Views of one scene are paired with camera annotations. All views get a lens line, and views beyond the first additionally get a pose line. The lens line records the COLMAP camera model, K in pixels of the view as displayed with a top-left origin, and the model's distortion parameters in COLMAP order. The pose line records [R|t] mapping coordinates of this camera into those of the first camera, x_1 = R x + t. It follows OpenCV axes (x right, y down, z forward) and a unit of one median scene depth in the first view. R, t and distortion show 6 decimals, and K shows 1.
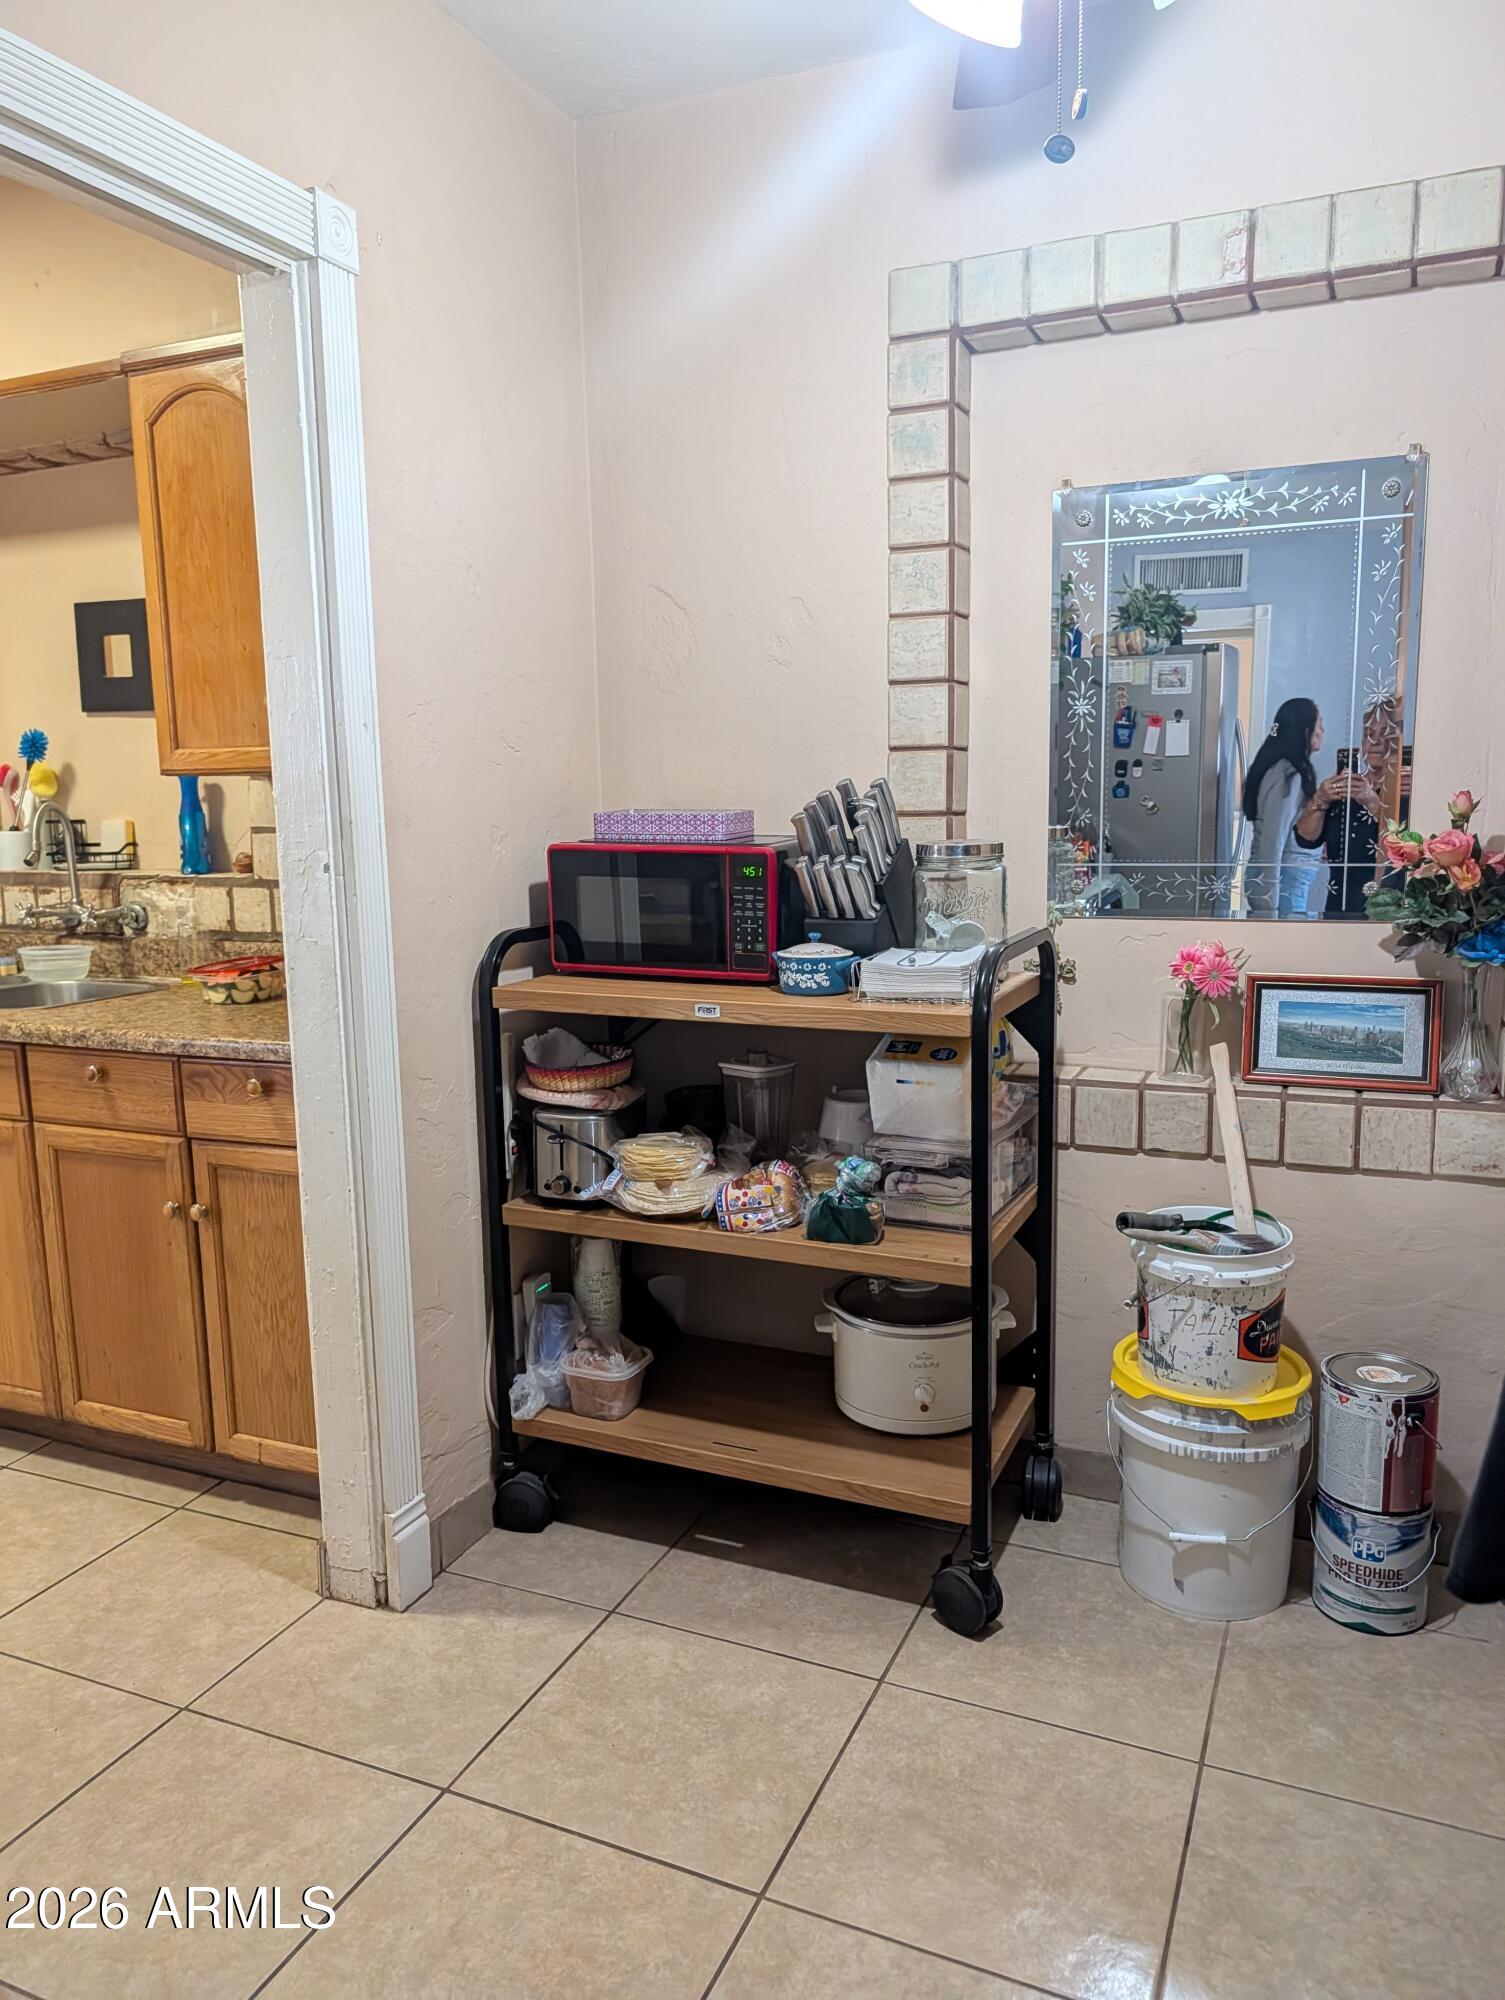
lens RADIAL K [[1405.3, 0, 752.5], [0, 1405.3, 1000.0], [0, 0, 1]] dist [0.052923, -0.182575]
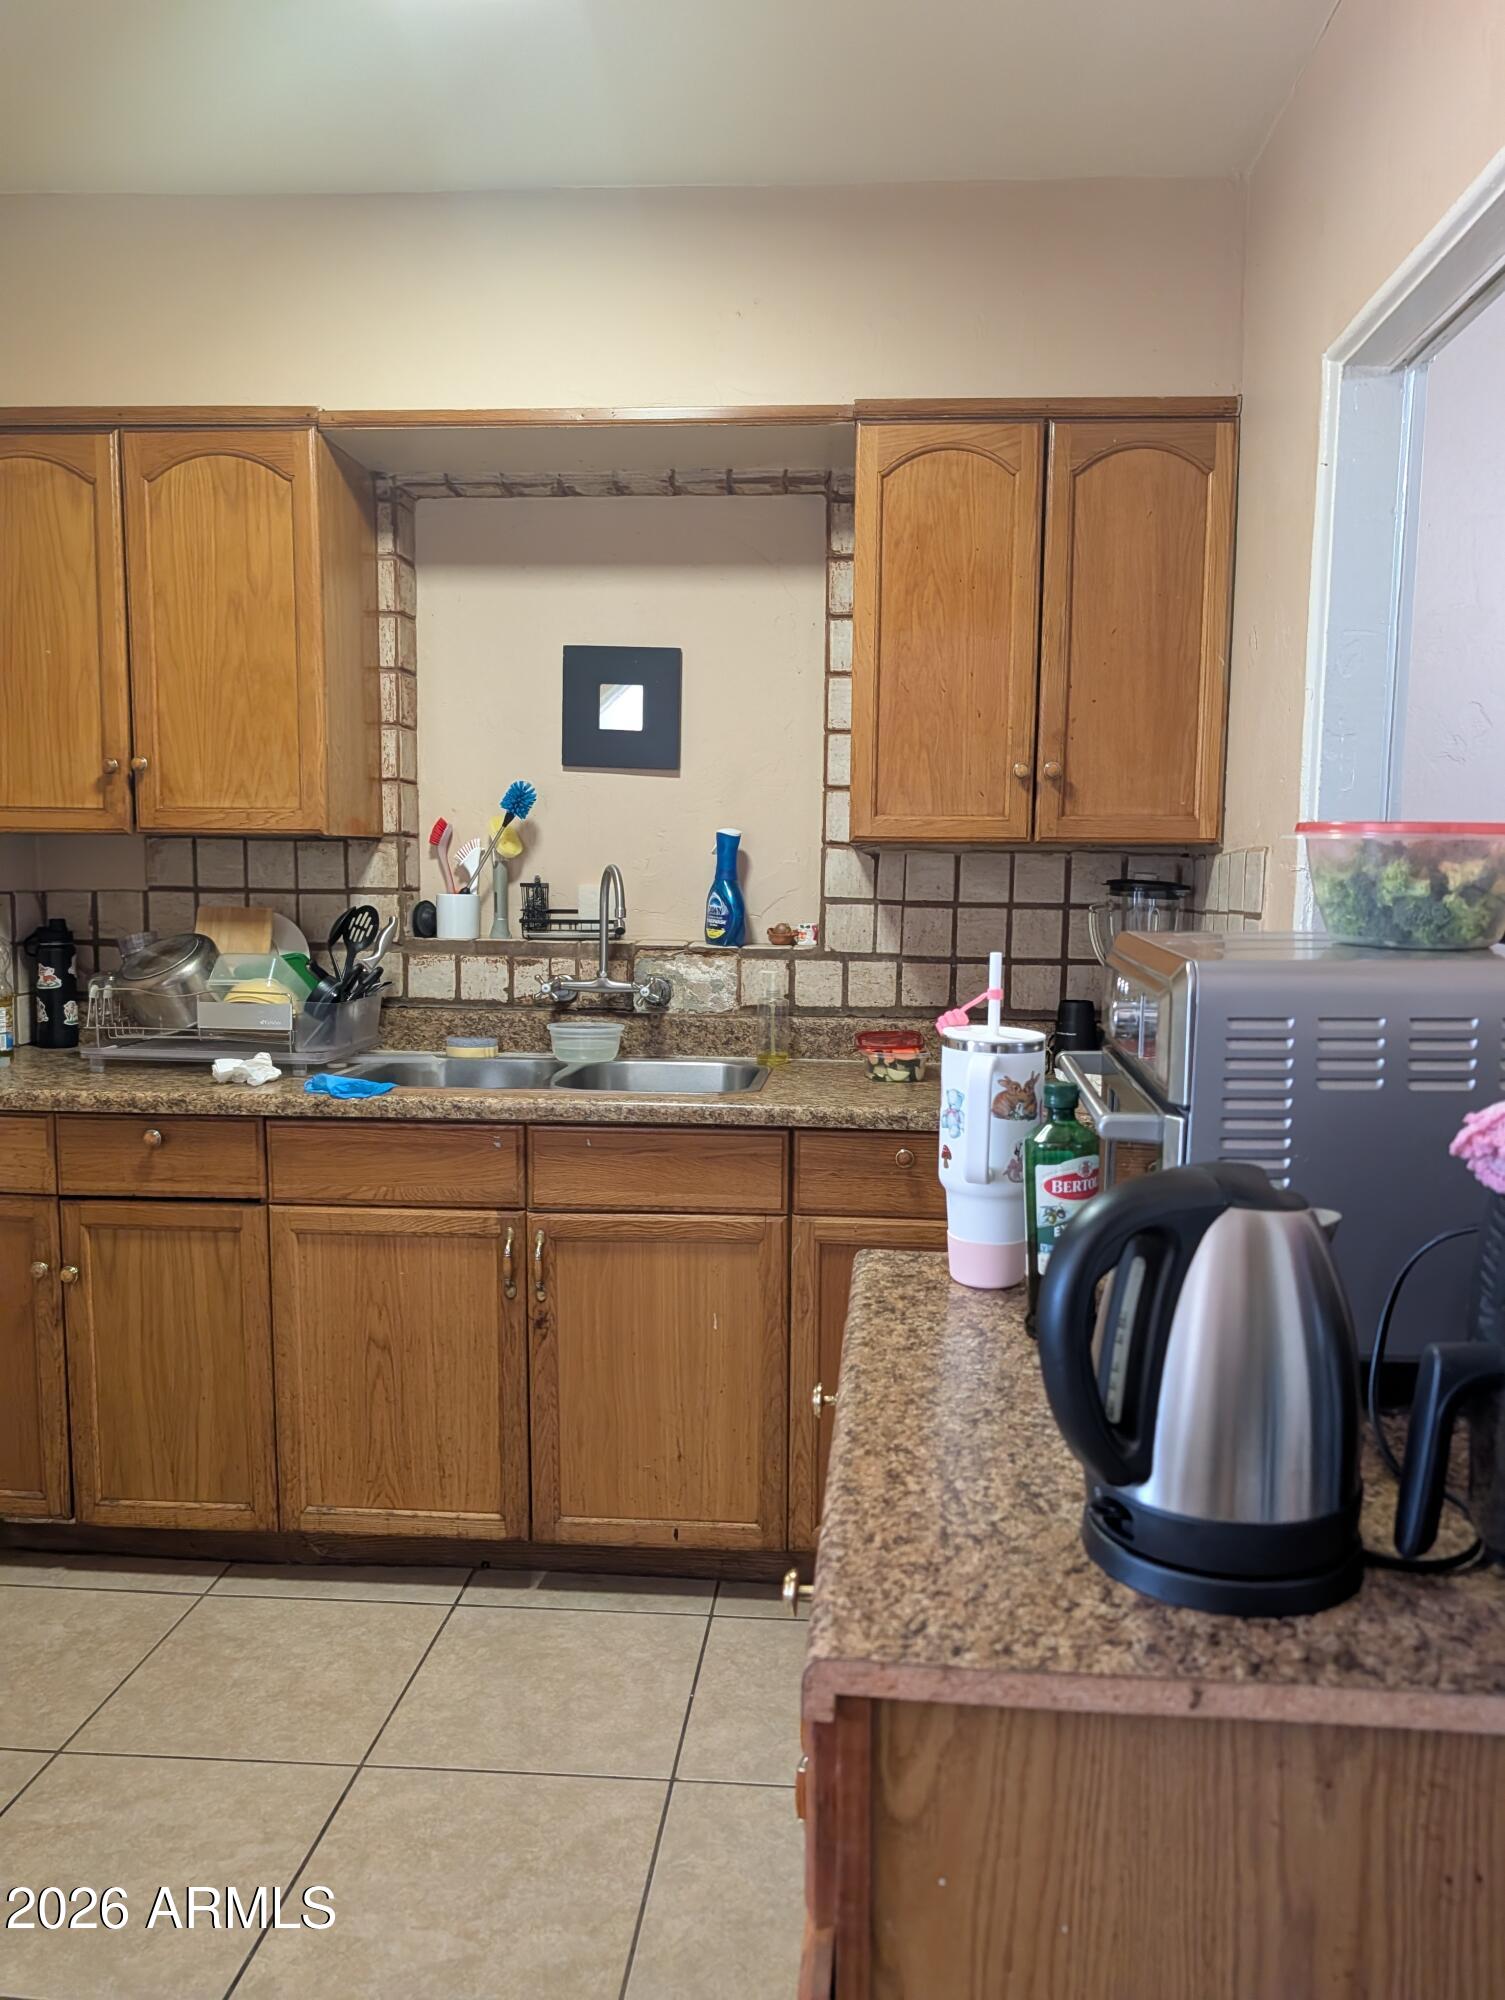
lens RADIAL K [[1405.3, 0, 752.5], [0, 1405.3, 1000.0], [0, 0, 1]] dist [0.052923, -0.182575]
pose [[0.950541, -0.002555, 0.310588, -0.679586], [0.019133, 0.998549, -0.050341, -0.005856], [-0.310009, 0.053793, 0.949211, 0.112807]]
